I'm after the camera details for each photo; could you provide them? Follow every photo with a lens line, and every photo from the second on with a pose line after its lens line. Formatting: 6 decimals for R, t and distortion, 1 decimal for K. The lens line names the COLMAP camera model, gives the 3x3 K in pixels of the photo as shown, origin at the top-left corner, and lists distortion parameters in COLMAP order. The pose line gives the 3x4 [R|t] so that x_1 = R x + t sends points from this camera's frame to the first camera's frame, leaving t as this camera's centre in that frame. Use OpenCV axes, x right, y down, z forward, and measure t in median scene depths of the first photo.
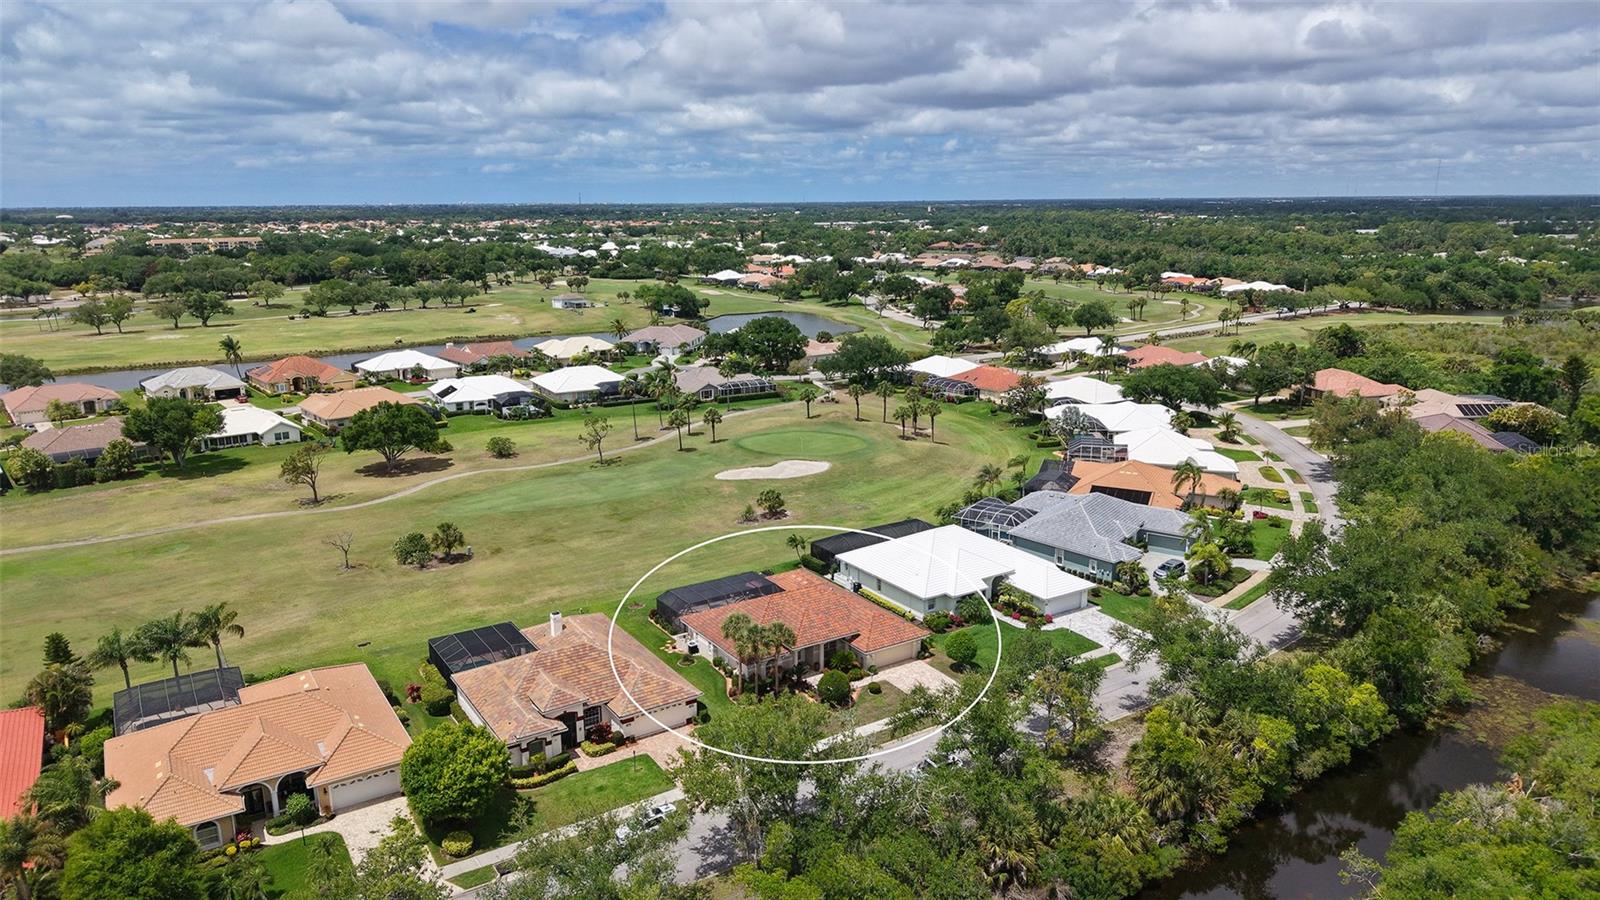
lens RADIAL K [[1060.6, 0, 800.0], [0, 1060.6, 450.0], [0, 0, 1]] dist [0.062094, -0.083100]
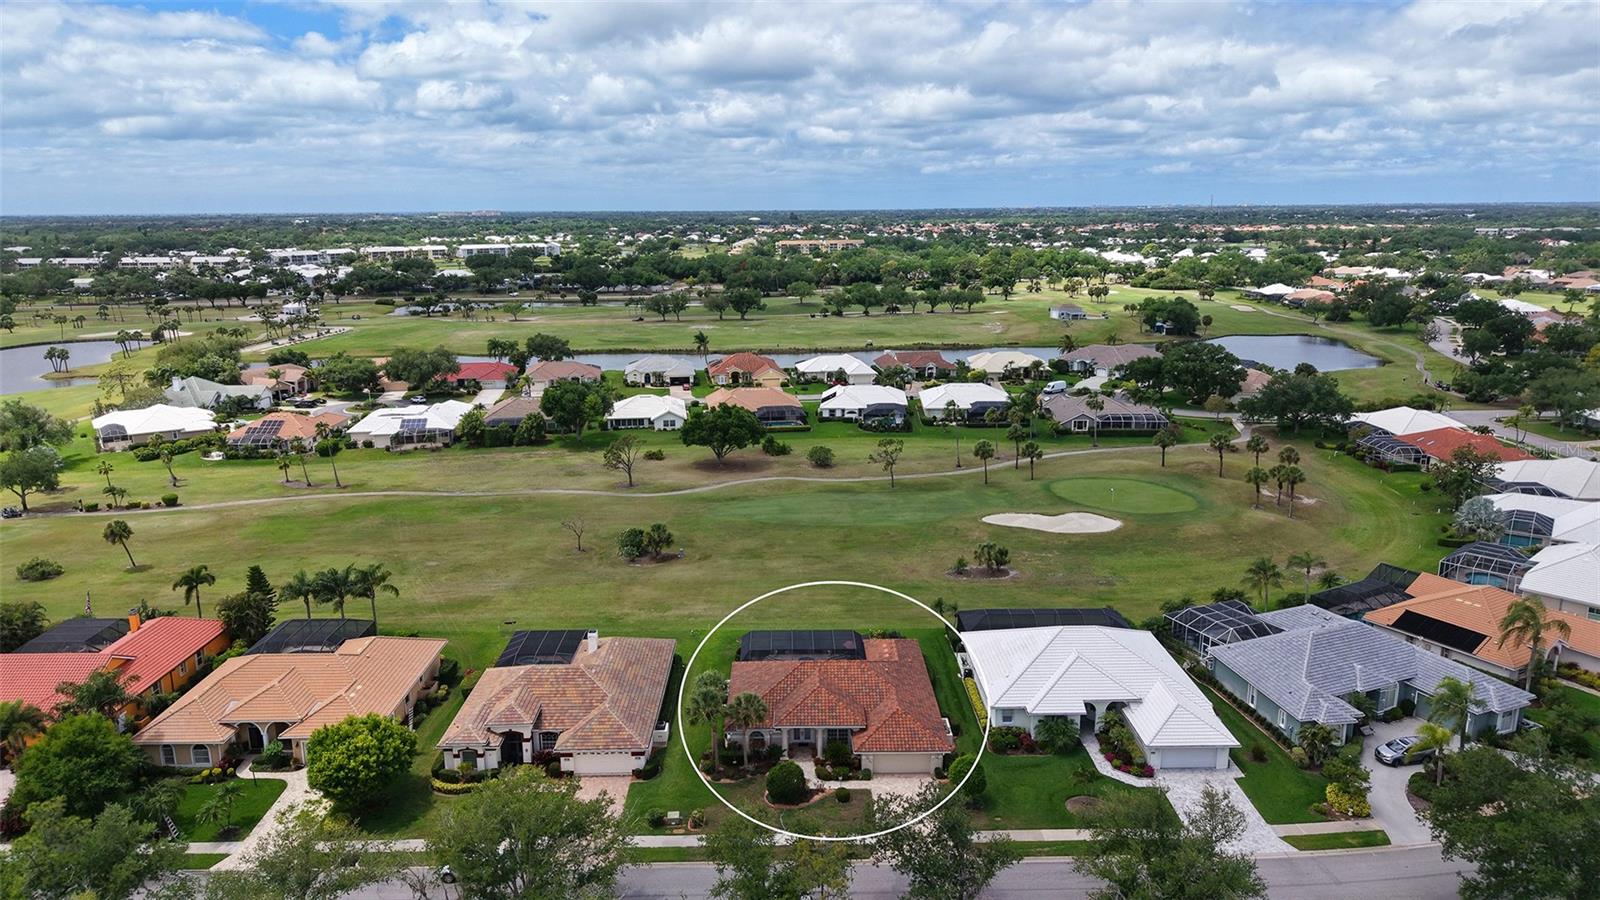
lens RADIAL K [[1060.6, 0, 800.0], [0, 1060.6, 450.0], [0, 0, 1]] dist [0.062094, -0.083100]
pose [[0.843511, 0.119490, -0.523652, 0.323781], [-0.120576, 0.992183, 0.032175, -0.054364], [0.523403, 0.036000, 0.851325, 0.165865]]
